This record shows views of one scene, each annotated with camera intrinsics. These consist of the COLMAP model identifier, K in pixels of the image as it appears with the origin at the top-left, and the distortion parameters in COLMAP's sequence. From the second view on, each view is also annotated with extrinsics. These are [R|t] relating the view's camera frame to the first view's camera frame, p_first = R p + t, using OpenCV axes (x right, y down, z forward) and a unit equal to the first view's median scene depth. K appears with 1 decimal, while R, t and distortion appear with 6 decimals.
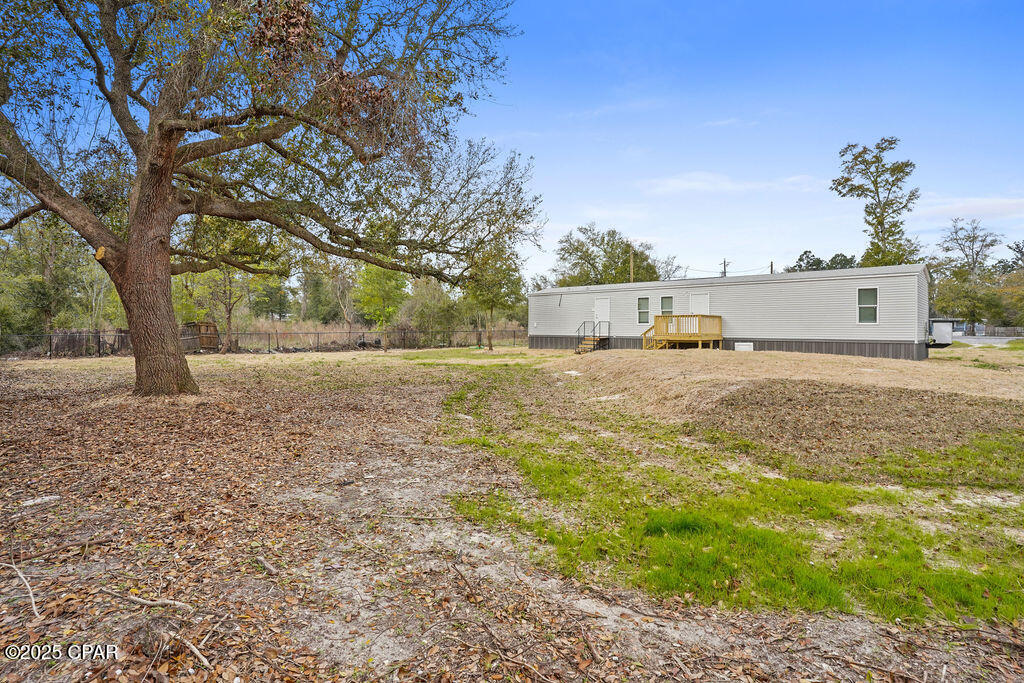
lens RADIAL K [[518.1, 0, 506.6], [0, 518.1, 340.0], [0, 0, 1]] dist [-0.036411, 0.007736]
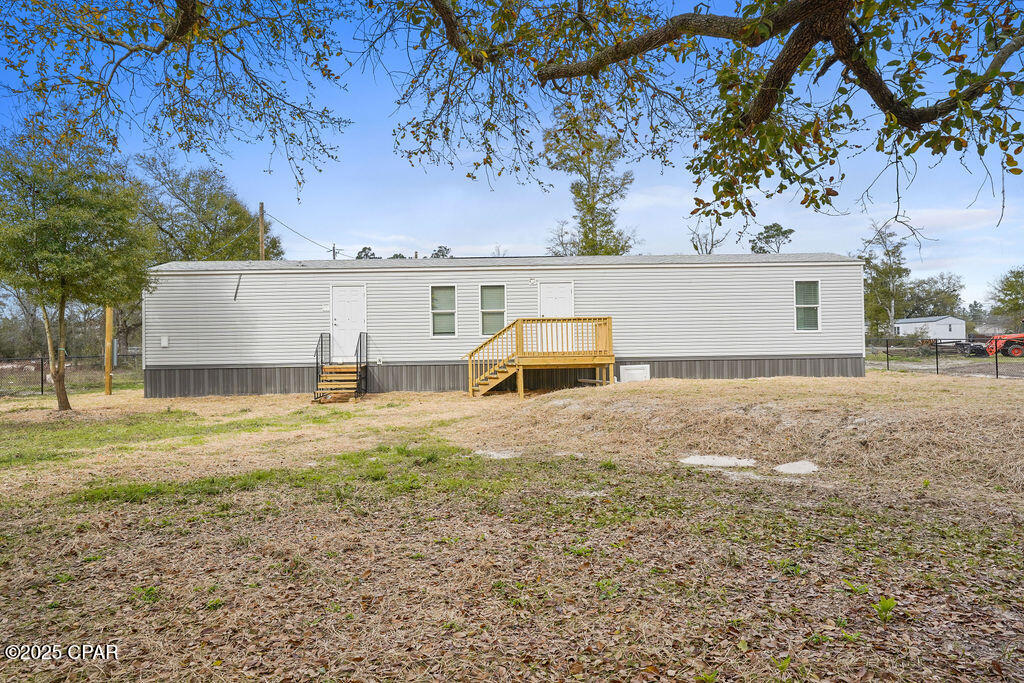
lens RADIAL K [[700.6, 0, 511.3], [0, 700.6, 343.1], [0, 0, 1]] dist [-0.006291, -0.000578]
pose [[0.696382, -0.013792, 0.717539, -0.191139], [0.034470, 0.999304, -0.014246, -0.012040], [-0.716843, 0.034655, 0.696373, 0.458987]]
